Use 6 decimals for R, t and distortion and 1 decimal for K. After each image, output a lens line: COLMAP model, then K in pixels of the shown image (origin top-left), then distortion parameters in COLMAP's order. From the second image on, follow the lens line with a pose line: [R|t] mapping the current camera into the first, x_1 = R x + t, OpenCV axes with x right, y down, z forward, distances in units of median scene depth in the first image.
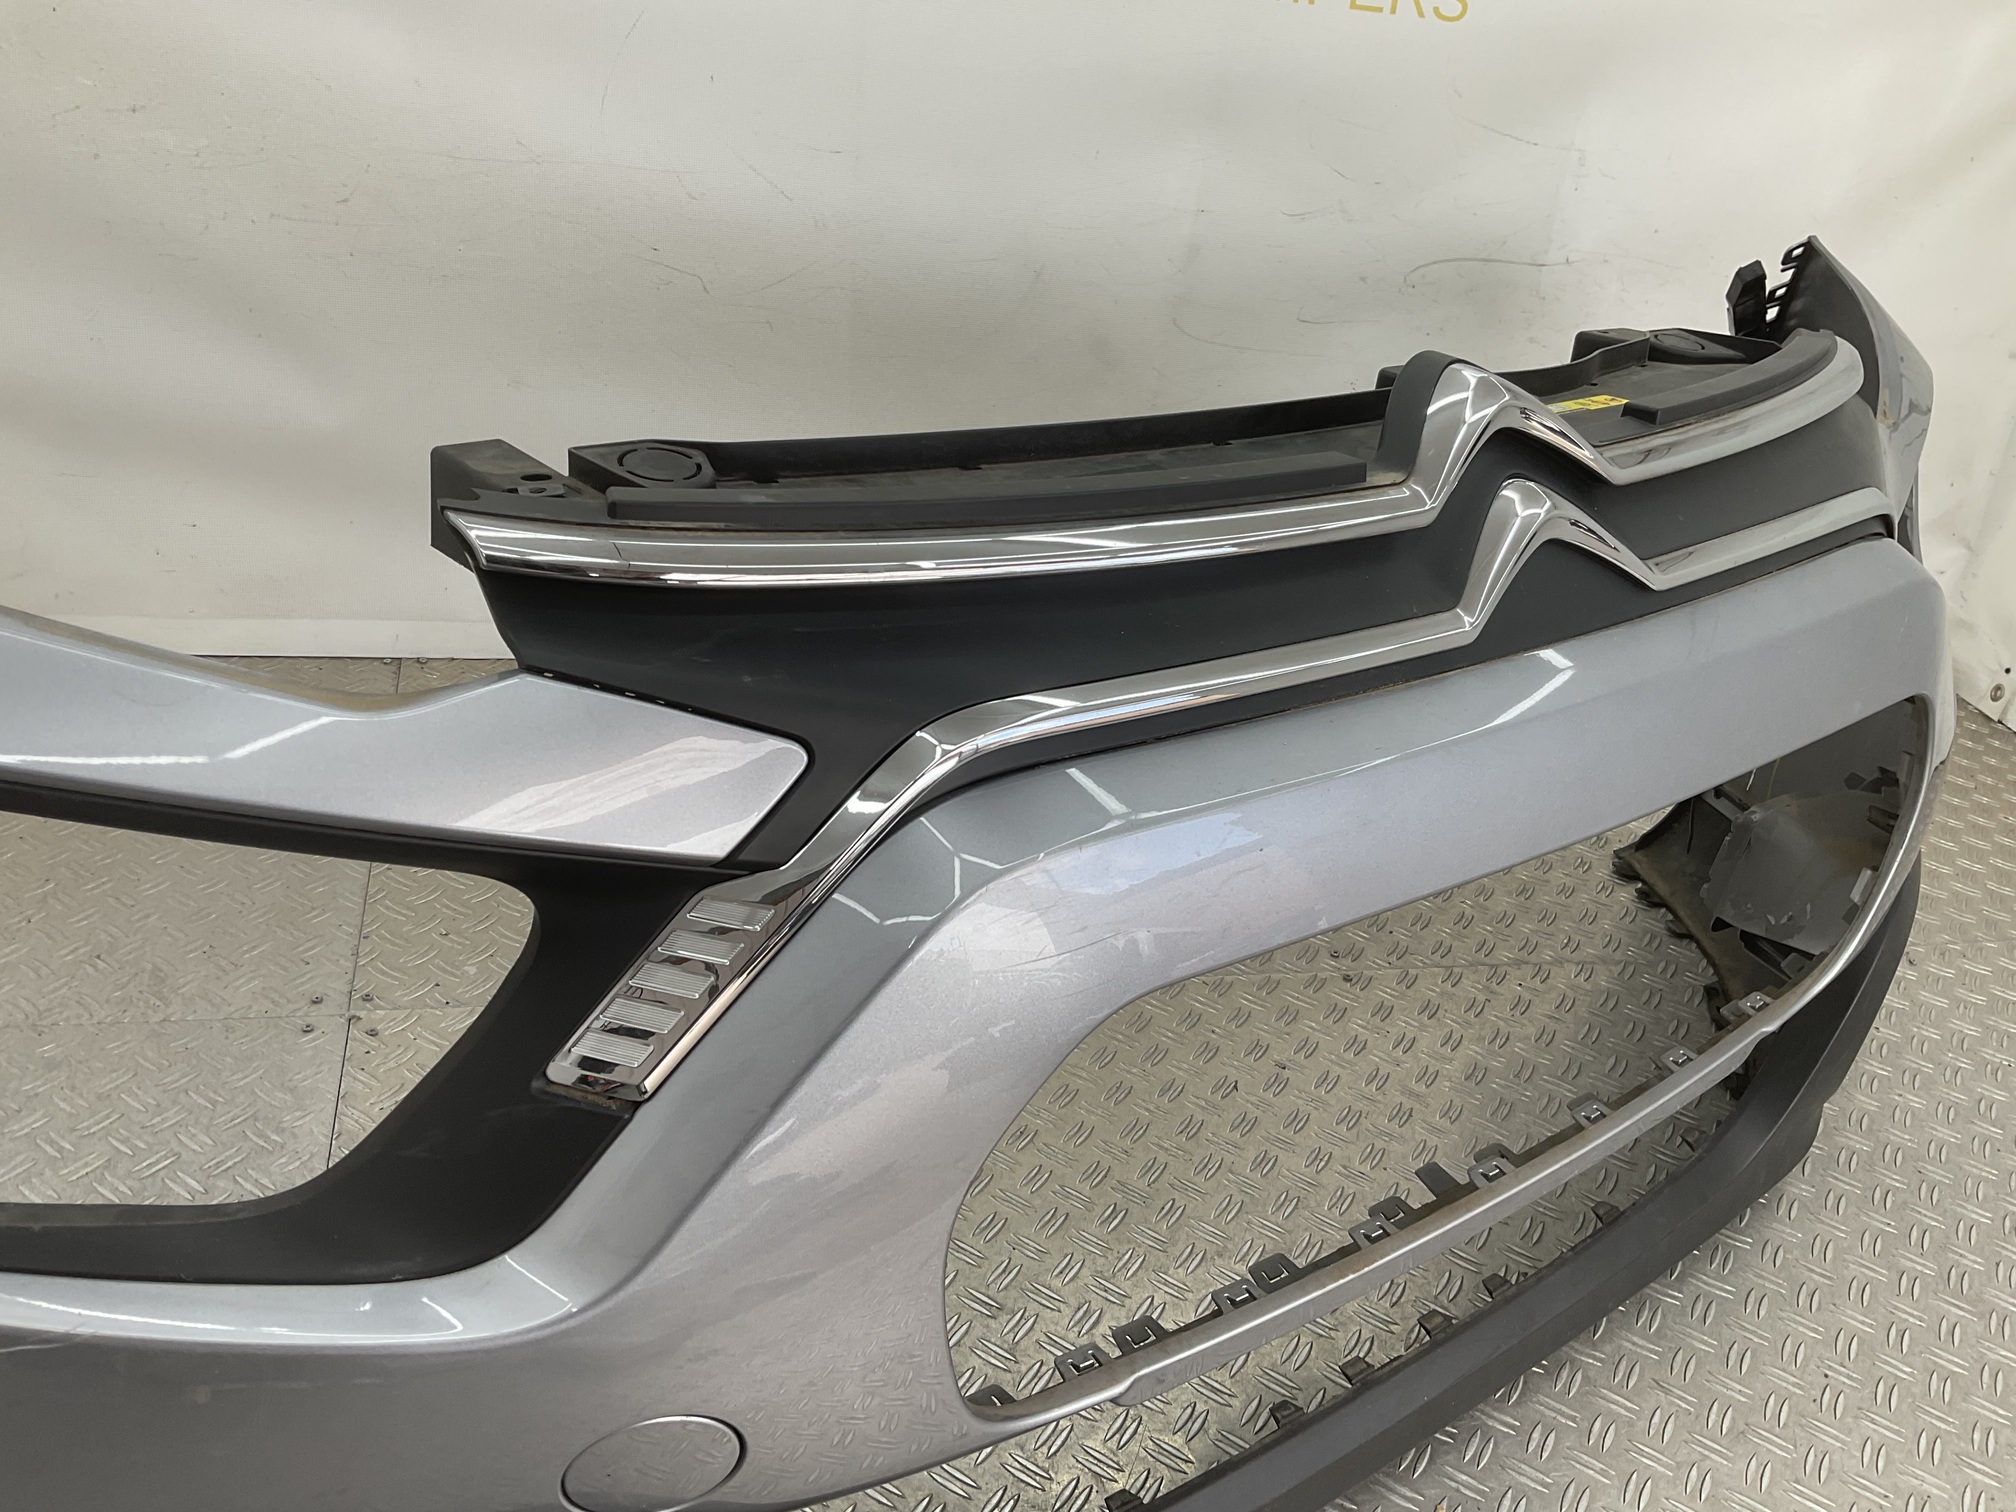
lens RADIAL K [[1670.6, 0, 1008.0], [0, 1670.6, 756.0], [0, 0, 1]] dist [0.127926, -0.235352]
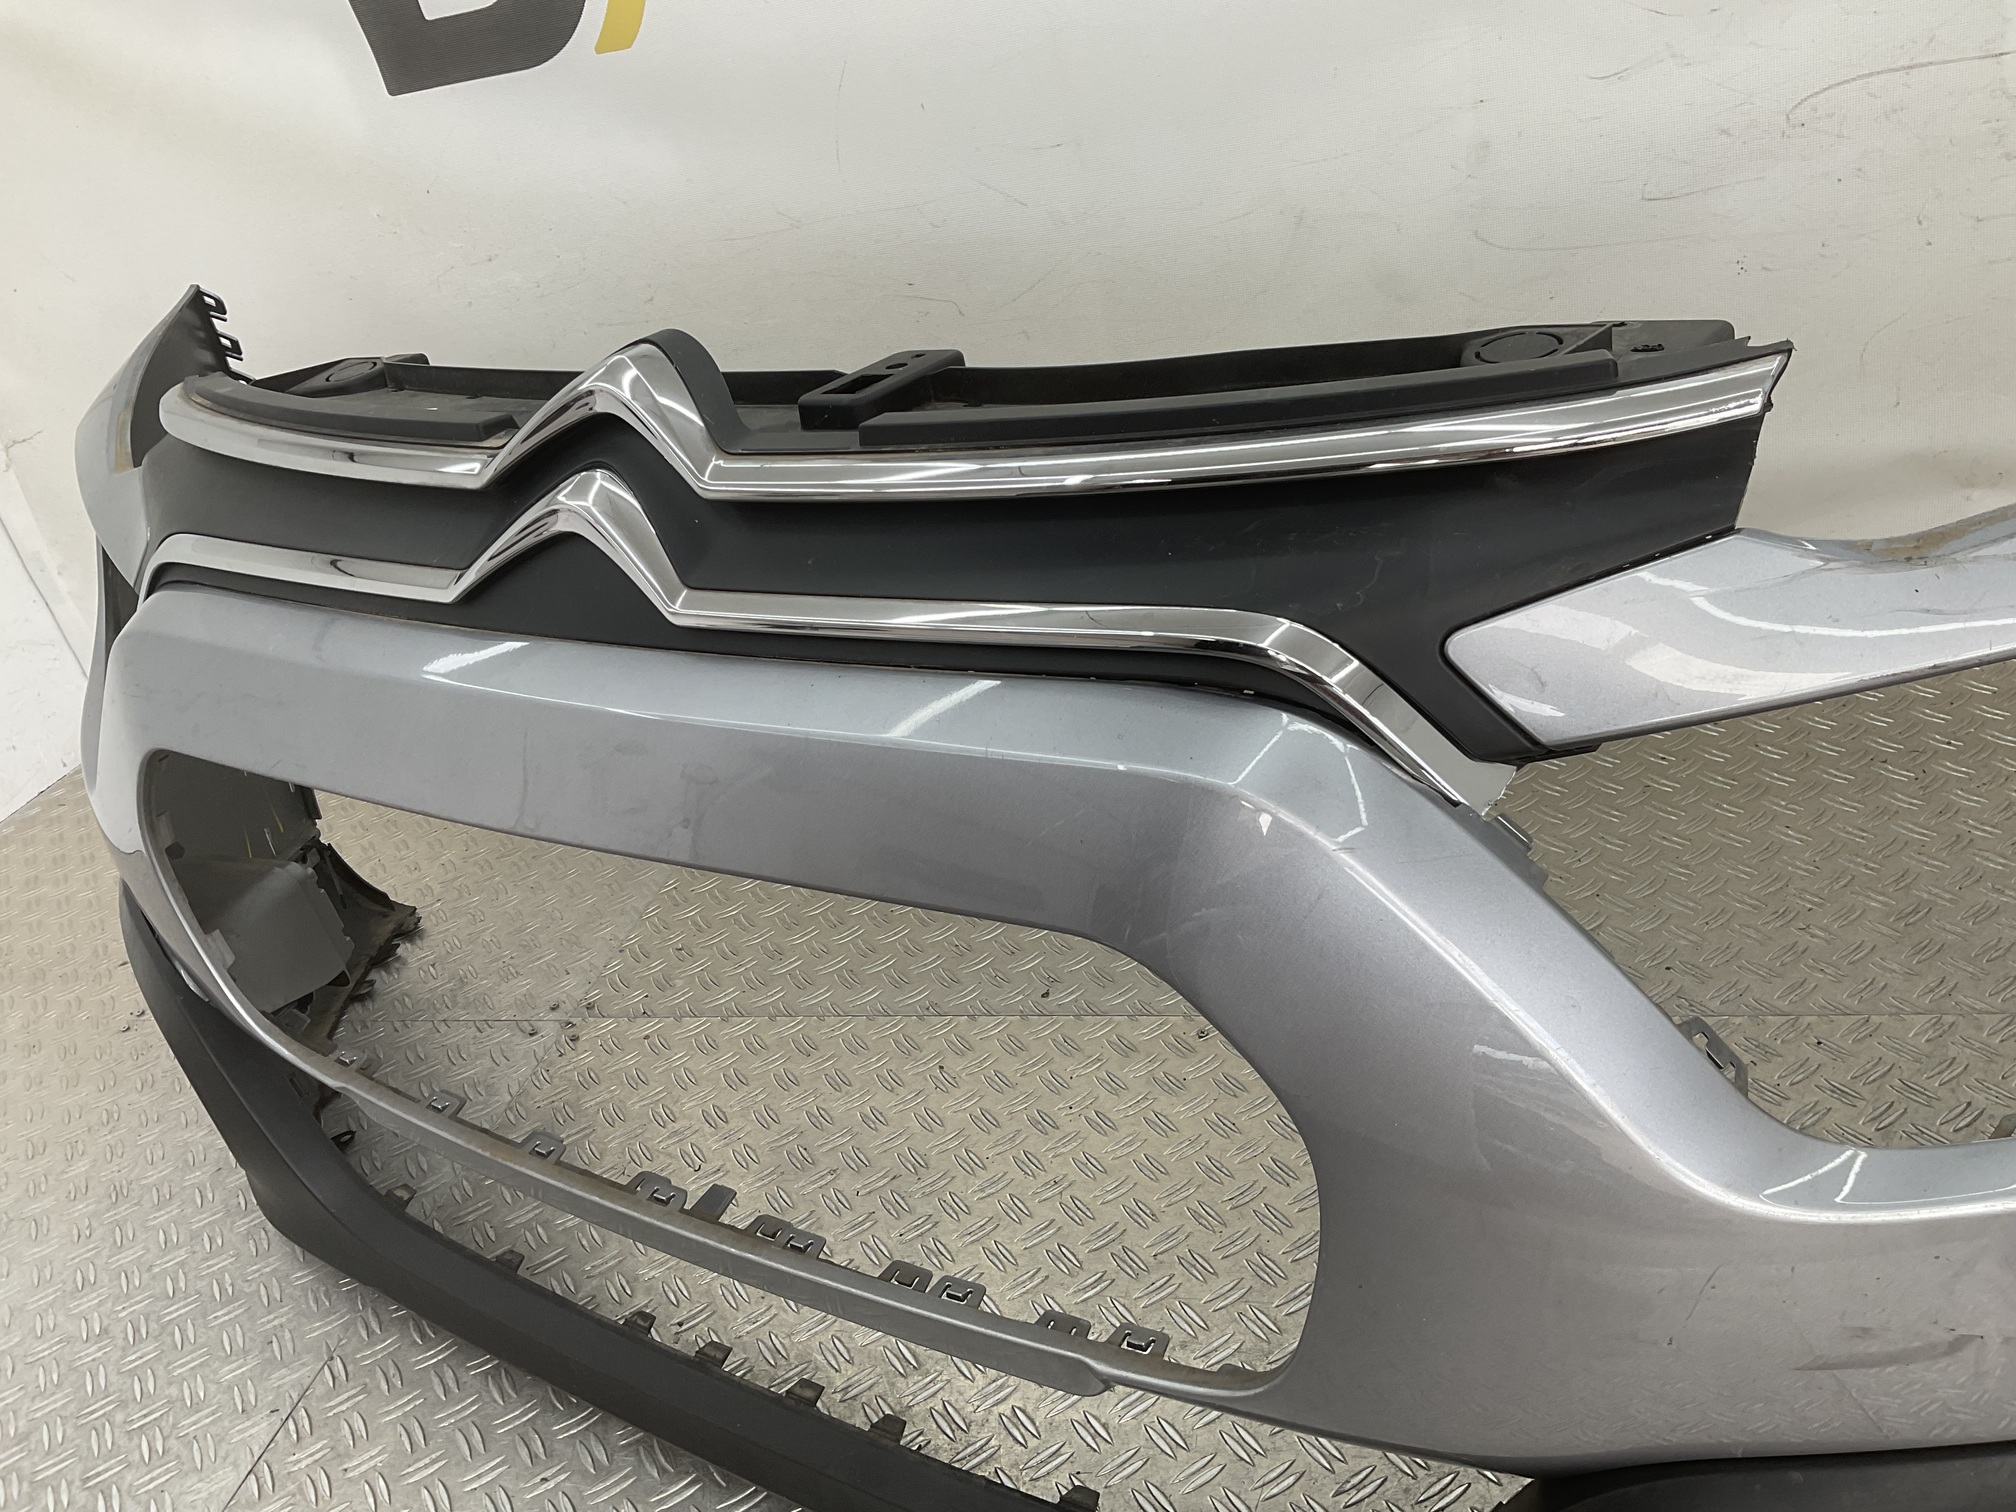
lens RADIAL K [[1670.6, 0, 1008.0], [0, 1670.6, 756.0], [0, 0, 1]] dist [0.127926, -0.235352]
pose [[0.830469, -0.037570, -0.555797, 0.753907], [0.047206, 0.998881, 0.003013, -0.017938], [0.555061, -0.028739, 0.831313, 0.302082]]
